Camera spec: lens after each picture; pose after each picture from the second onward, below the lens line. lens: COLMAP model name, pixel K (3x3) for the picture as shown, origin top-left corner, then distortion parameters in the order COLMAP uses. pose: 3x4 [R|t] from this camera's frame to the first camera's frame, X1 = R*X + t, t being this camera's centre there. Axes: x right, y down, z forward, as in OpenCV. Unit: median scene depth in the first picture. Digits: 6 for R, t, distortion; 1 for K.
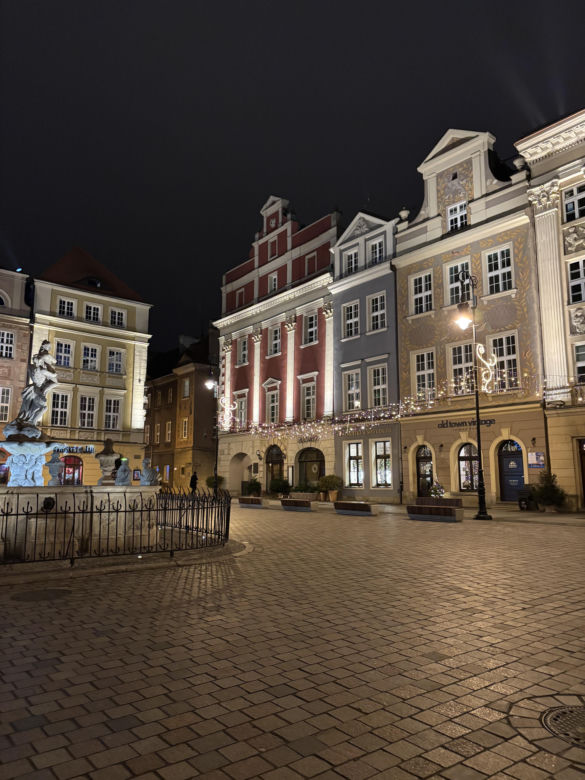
lens RADIAL K [[580.2, 0, 287.6], [0, 580.2, 388.6], [0, 0, 1]] dist [0.060330, -0.054866]
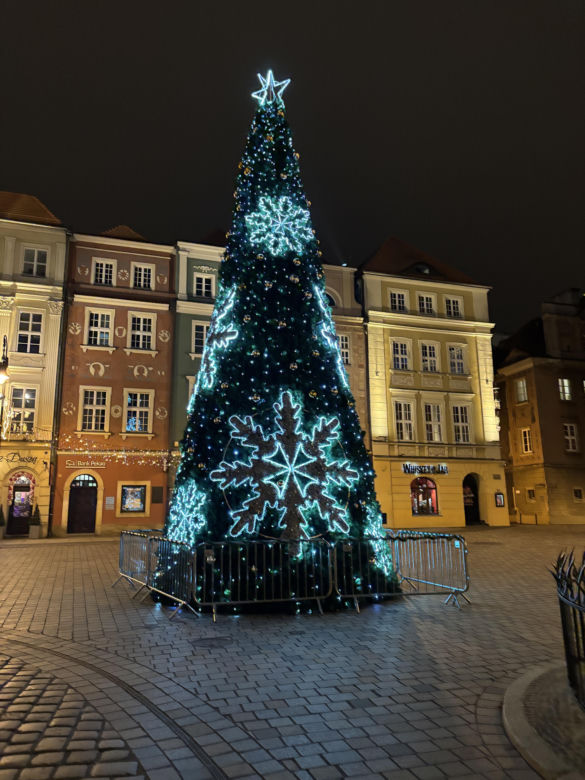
lens RADIAL K [[571.5, 0, 279.0], [0, 571.5, 387.7], [0, 0, 1]] dist [0.040198, -0.067634]
pose [[0.923141, -0.090987, -0.373540, -0.244442], [0.074358, 0.995501, -0.058722, 0.022148], [0.377202, 0.026433, 0.925754, 0.179858]]
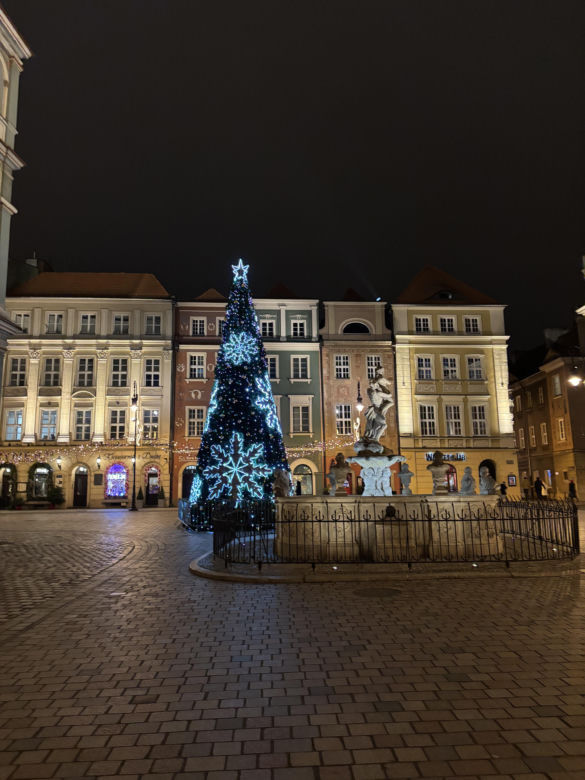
lens RADIAL K [[580.2, 0, 287.6], [0, 580.2, 388.6], [0, 0, 1]] dist [0.060330, -0.054866]
pose [[0.803296, -0.116407, -0.584094, 0.030135], [0.111341, 0.992775, -0.044730, -0.002630], [0.585081, -0.029102, 0.810453, -0.004059]]
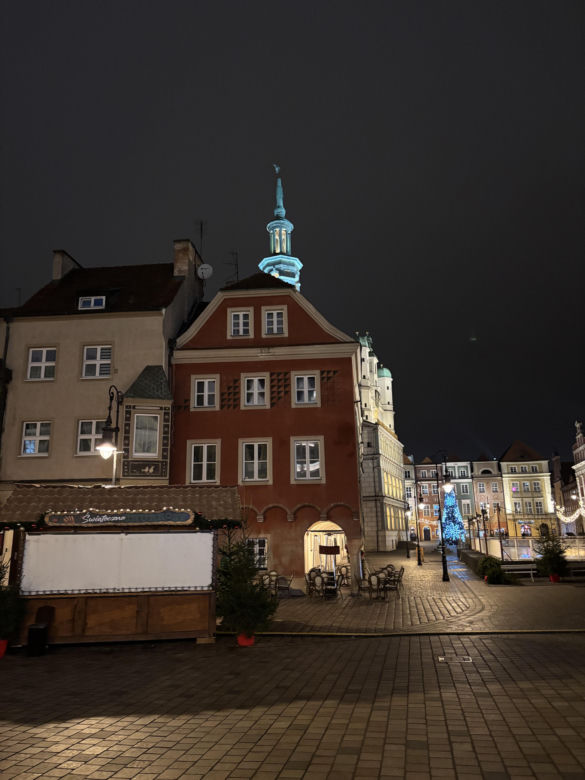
lens RADIAL K [[676.4, 0, 278.4], [0, 676.4, 383.3], [0, 0, 1]] dist [0.081232, -0.005853]
pose [[0.634403, -0.190672, -0.749118, 1.409968], [0.151513, 0.980975, -0.121375, -0.317565], [0.758008, -0.036500, 0.651223, -1.915536]]
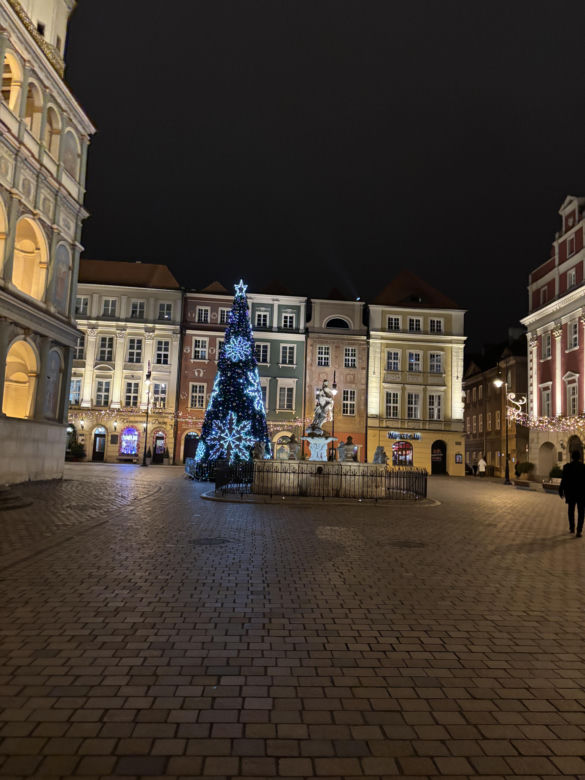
lens RADIAL K [[587.9, 0, 285.8], [0, 587.9, 393.2], [0, 0, 1]] dist [0.067939, -0.058714]
pose [[0.810094, -0.035782, -0.585208, 0.168887], [0.057018, 0.998213, 0.017893, -0.025360], [0.583522, -0.047863, 0.810686, -0.164039]]
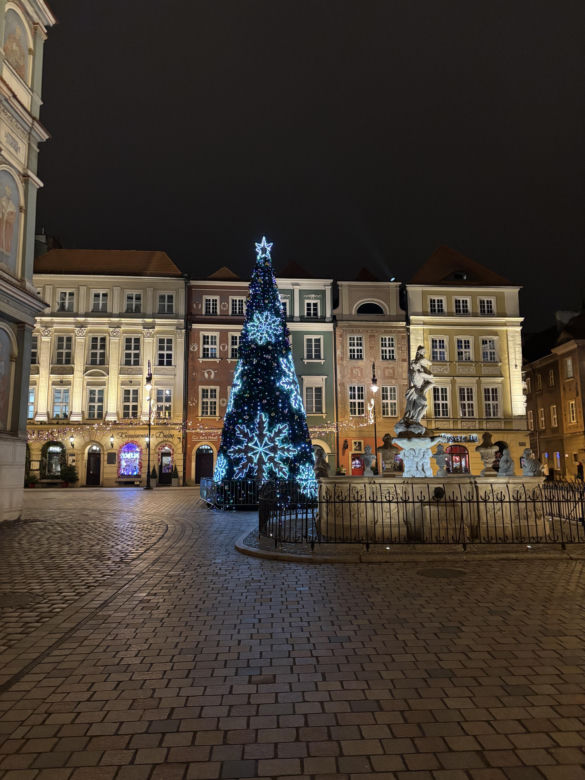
lens RADIAL K [[580.2, 0, 287.6], [0, 580.2, 388.6], [0, 0, 1]] dist [0.060330, -0.054866]
pose [[0.804836, -0.090624, -0.586537, 0.008255], [0.103503, 0.994561, -0.011641, -0.004774], [0.584402, -0.051339, 0.809839, -0.015611]]
